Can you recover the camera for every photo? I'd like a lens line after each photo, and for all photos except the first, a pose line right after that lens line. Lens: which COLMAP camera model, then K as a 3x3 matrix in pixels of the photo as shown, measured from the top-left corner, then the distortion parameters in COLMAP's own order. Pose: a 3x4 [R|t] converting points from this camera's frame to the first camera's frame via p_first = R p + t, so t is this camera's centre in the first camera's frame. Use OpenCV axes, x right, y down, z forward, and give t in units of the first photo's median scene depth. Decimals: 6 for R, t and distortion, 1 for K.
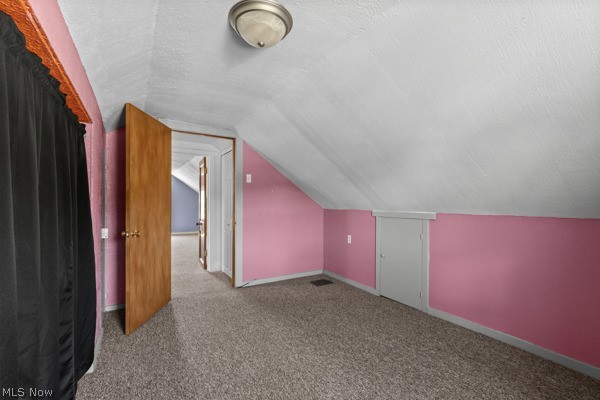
lens RADIAL K [[270.2, 0, 299.6], [0, 270.2, 203.0], [0, 0, 1]] dist [0.000593, 0.000273]
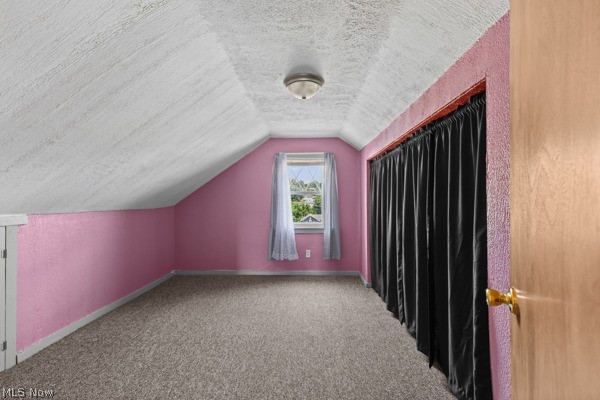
lens RADIAL K [[270.2, 0, 299.7], [0, 270.2, 198.9], [0, 0, 1]] dist [0.000593, 0.000273]
pose [[-0.837973, -0.001437, 0.545709, -0.639094], [-0.000518, 0.999998, 0.001839, -0.009448], [-0.545711, 0.001258, -0.837973, 1.529612]]
